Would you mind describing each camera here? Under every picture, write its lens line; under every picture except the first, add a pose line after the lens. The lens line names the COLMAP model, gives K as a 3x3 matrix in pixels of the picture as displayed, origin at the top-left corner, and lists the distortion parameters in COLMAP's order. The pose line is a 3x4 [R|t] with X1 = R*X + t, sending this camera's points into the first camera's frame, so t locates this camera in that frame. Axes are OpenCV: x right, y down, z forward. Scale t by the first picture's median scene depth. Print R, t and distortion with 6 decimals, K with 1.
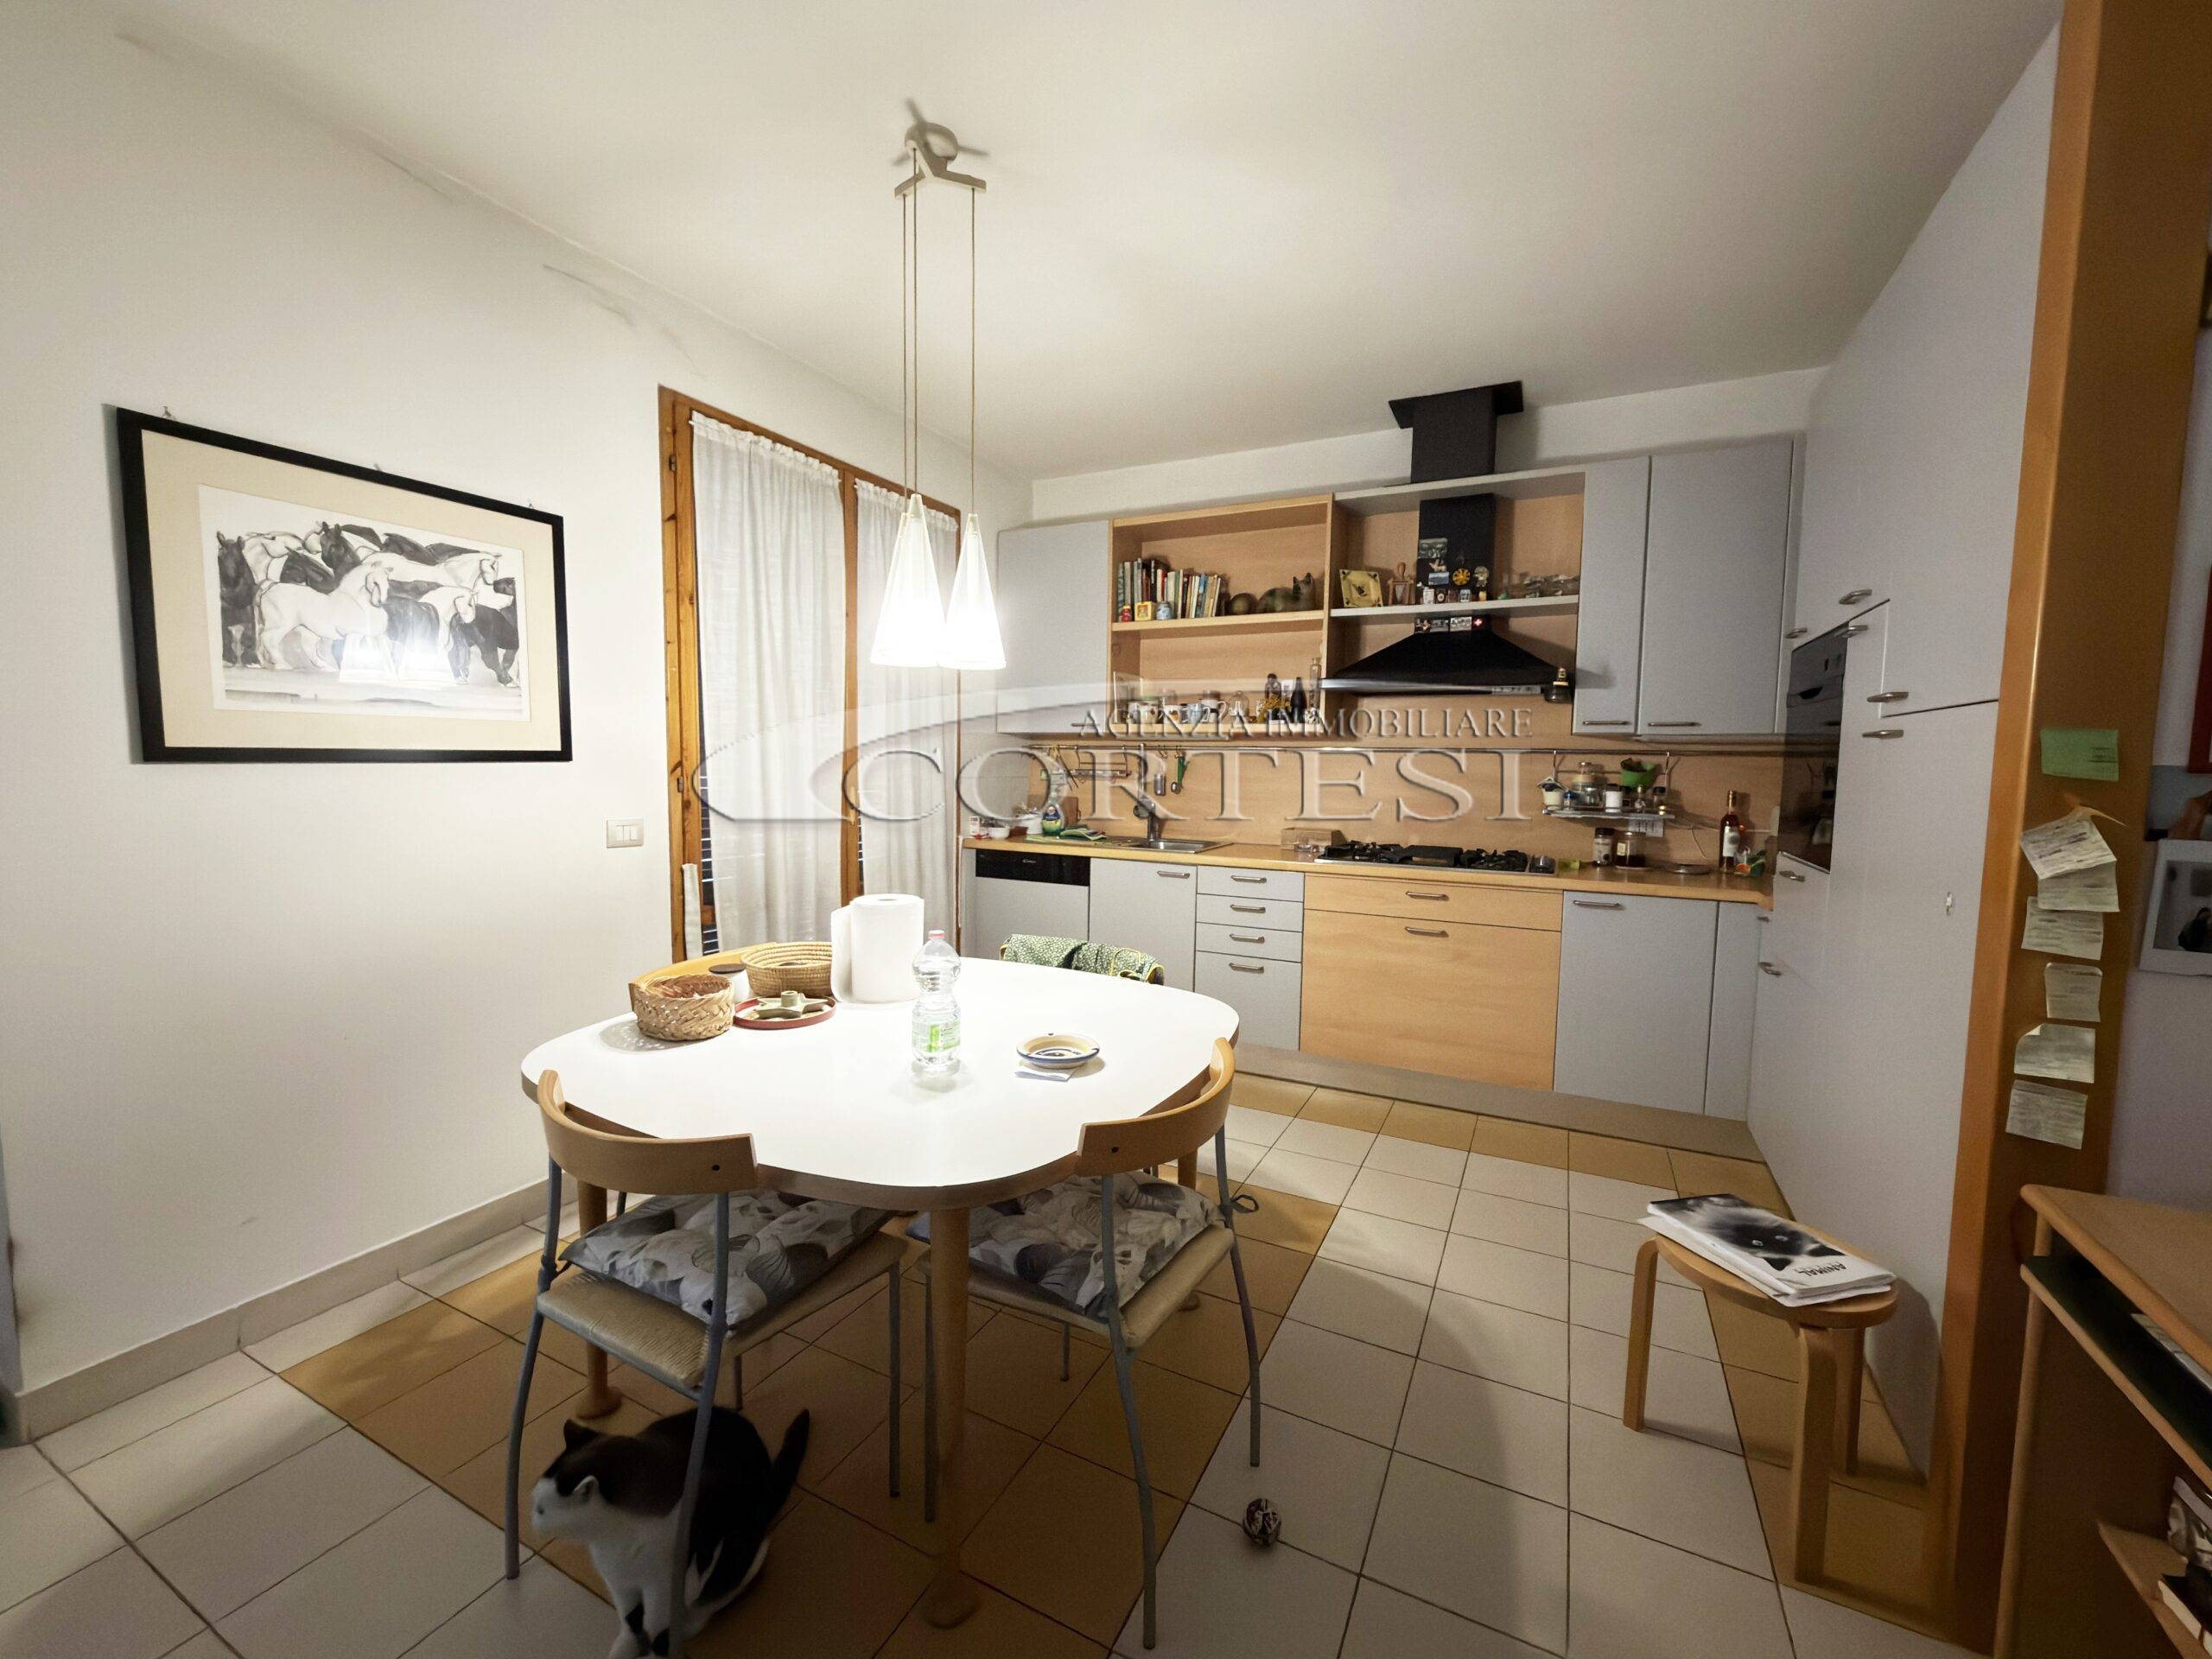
lens RADIAL K [[903.5, 0, 1105.6], [0, 903.5, 833.8], [0, 0, 1]] dist [0.000590, -0.000493]
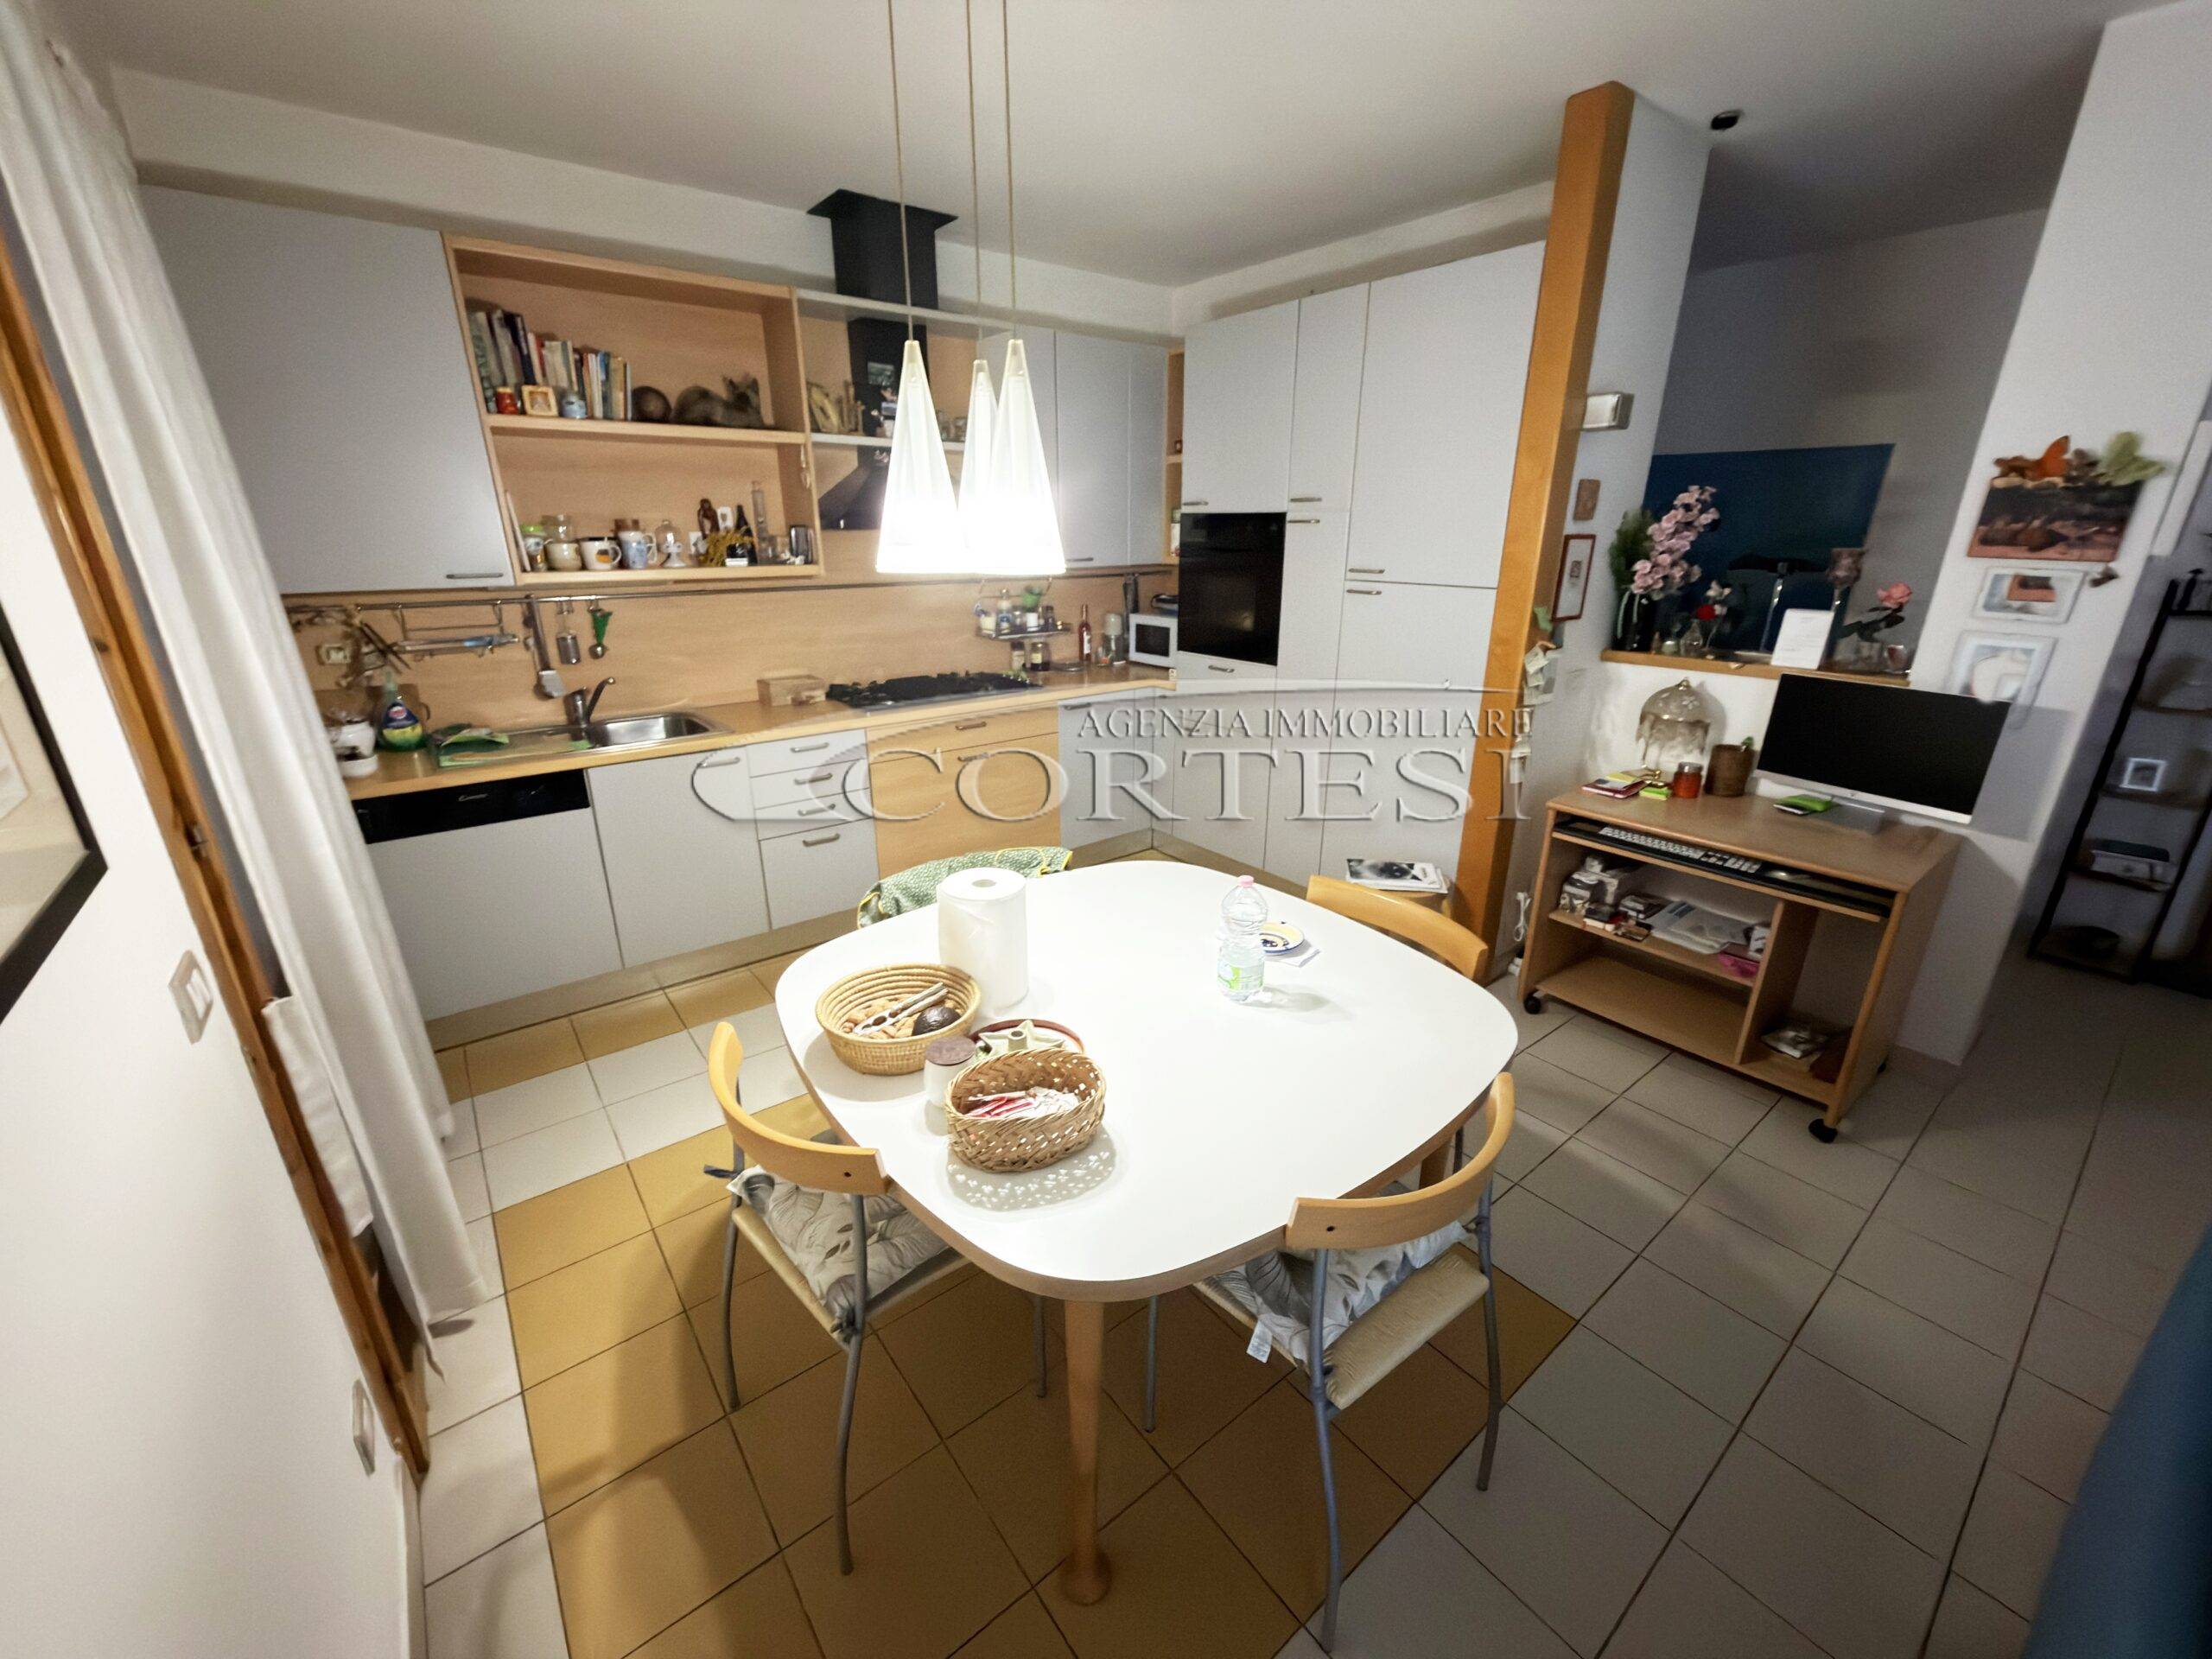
lens RADIAL K [[881.4, 0, 1105.9], [0, 881.4, 834.5], [0, 0, 1]] dist [0.000705, -0.000408]
pose [[0.419970, -0.315161, 0.851057, -0.708587], [0.081698, 0.947086, 0.310407, -0.168084], [-0.903853, -0.060832, 0.423496, 0.482255]]
